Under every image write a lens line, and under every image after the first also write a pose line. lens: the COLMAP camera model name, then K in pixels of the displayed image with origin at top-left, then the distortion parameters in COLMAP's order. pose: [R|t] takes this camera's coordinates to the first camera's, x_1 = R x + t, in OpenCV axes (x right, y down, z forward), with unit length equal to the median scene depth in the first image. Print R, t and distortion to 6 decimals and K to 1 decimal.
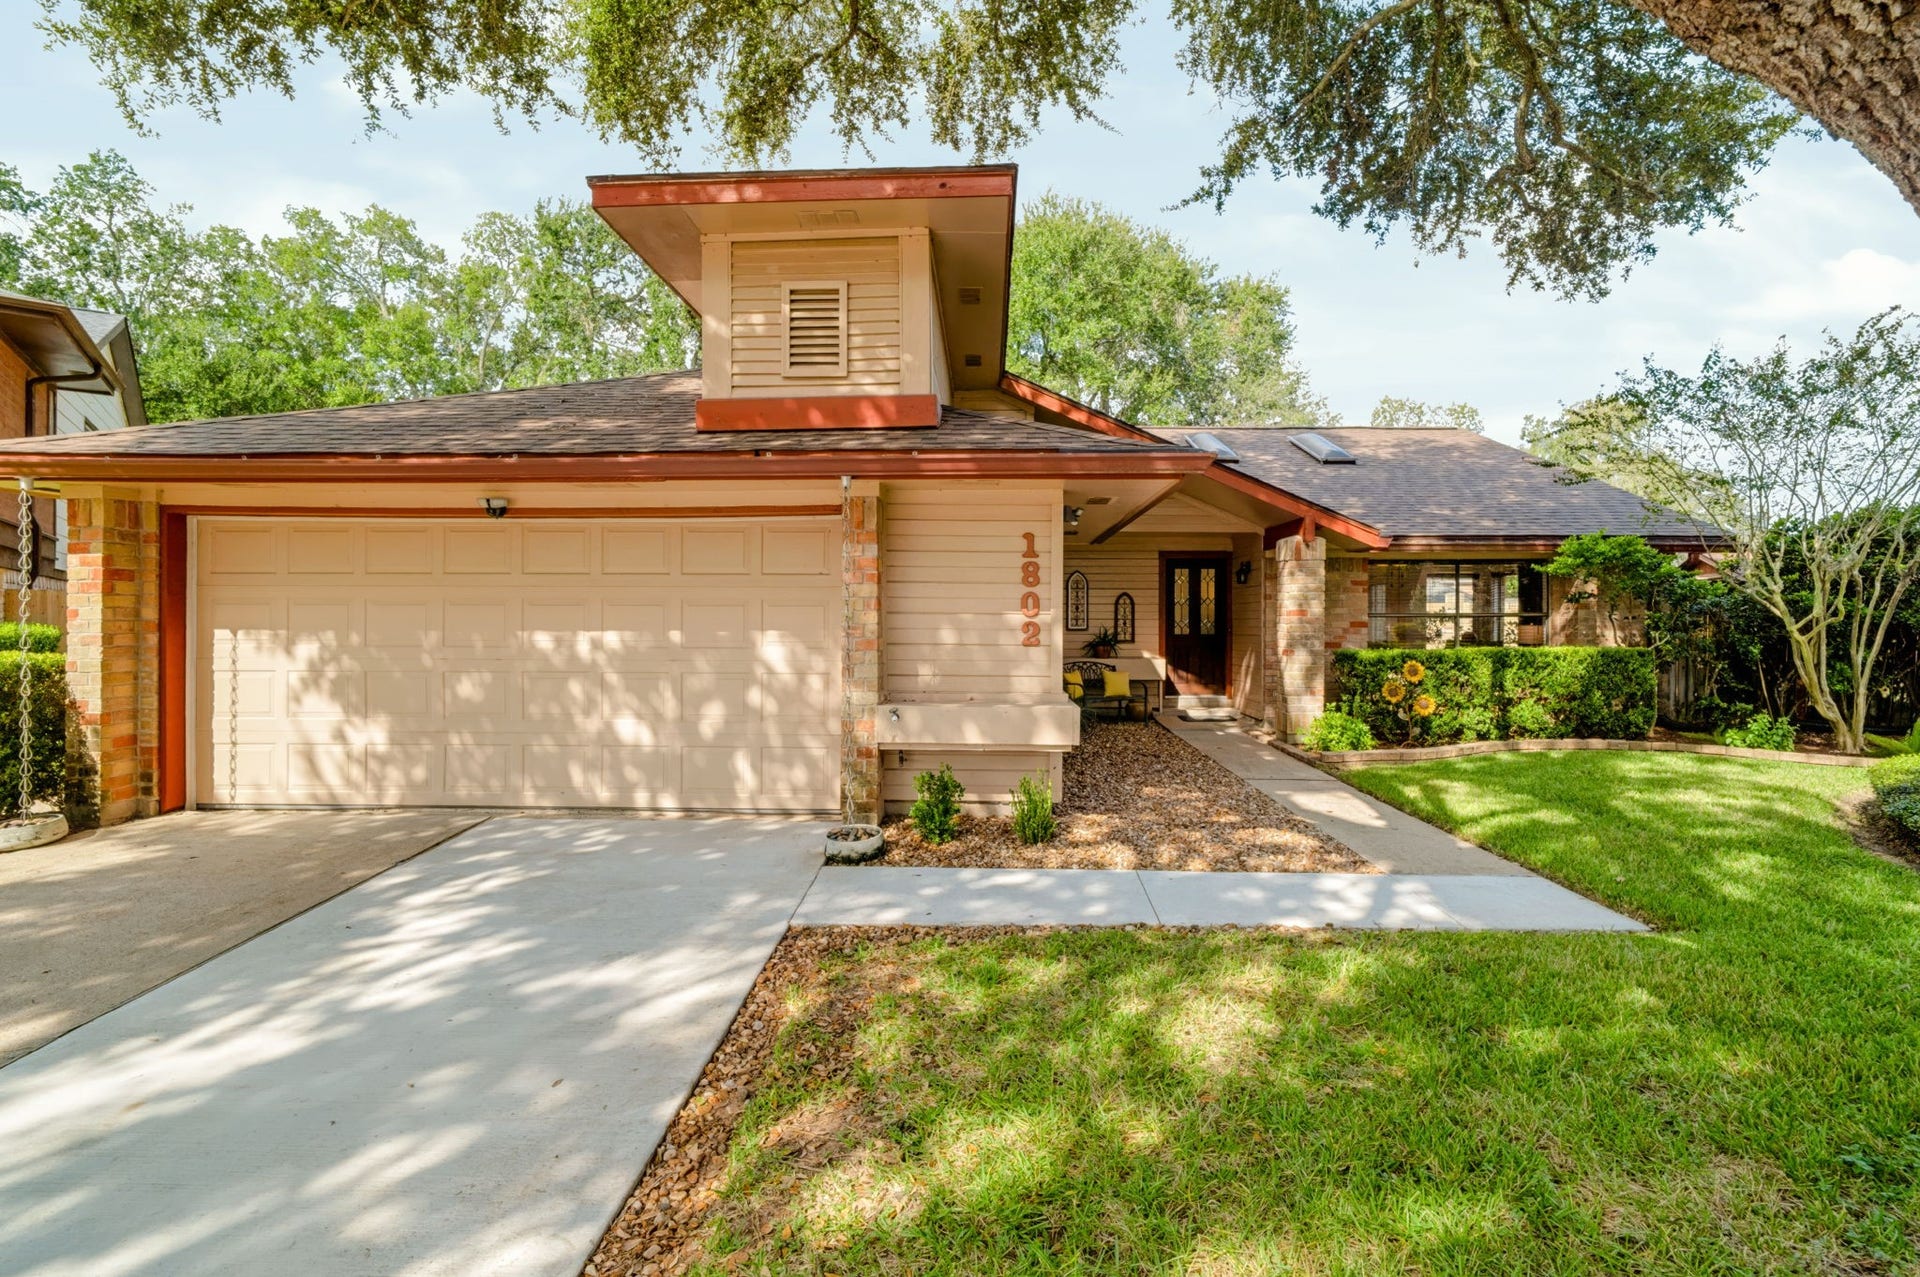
lens RADIAL K [[890.5, 0, 960.0], [0, 890.5, 638.5], [0, 0, 1]] dist [-0.010264, -0.000063]
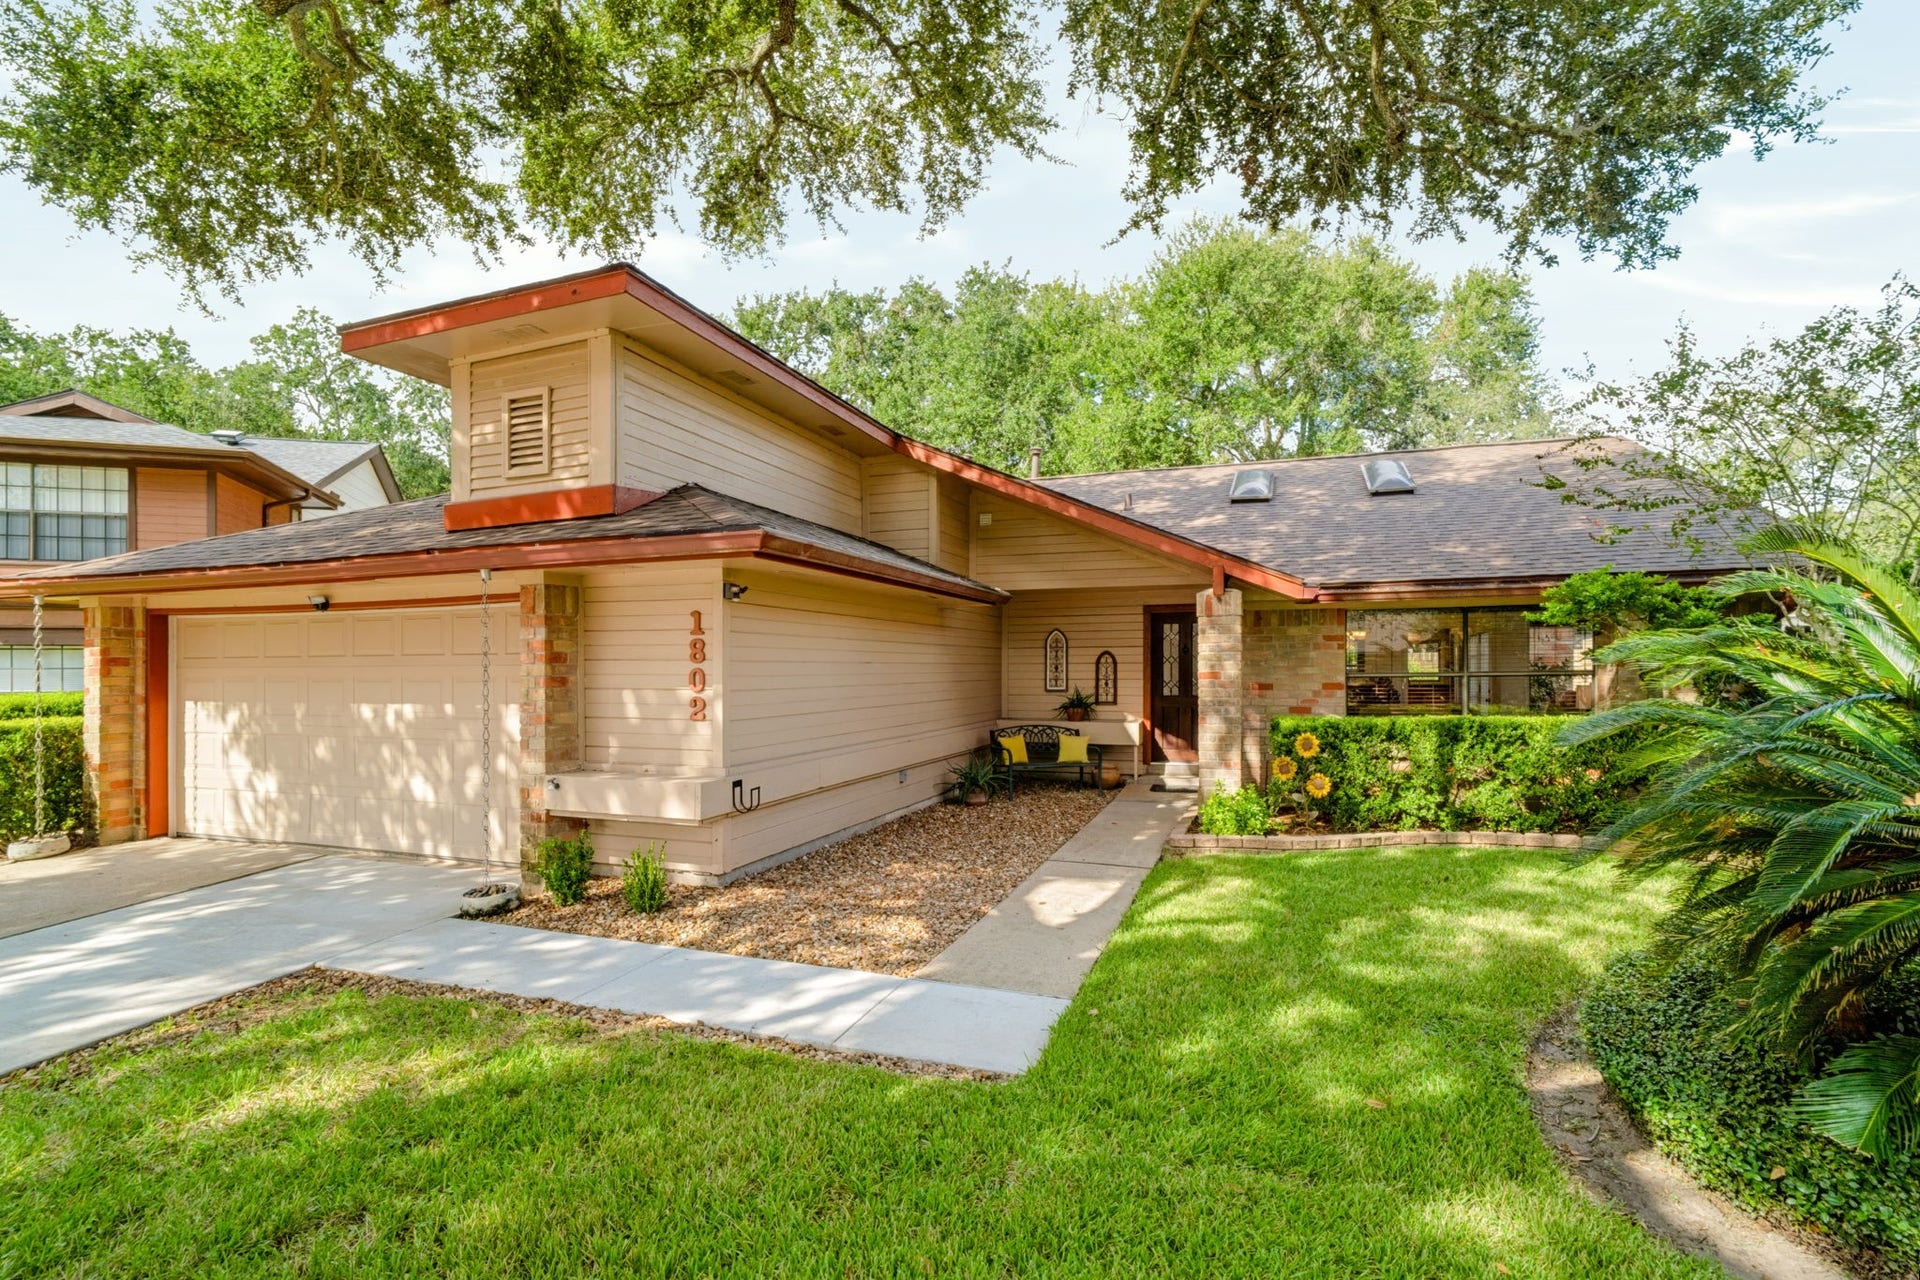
lens RADIAL K [[896.4, 0, 960.3], [0, 896.4, 687.3], [0, 0, 1]] dist [-0.012041, -0.000255]
pose [[0.947079, -0.001610, -0.320995, 0.680038], [0.002438, 0.999995, 0.002177, -0.031102], [0.320990, -0.002845, 0.947078, 0.114693]]
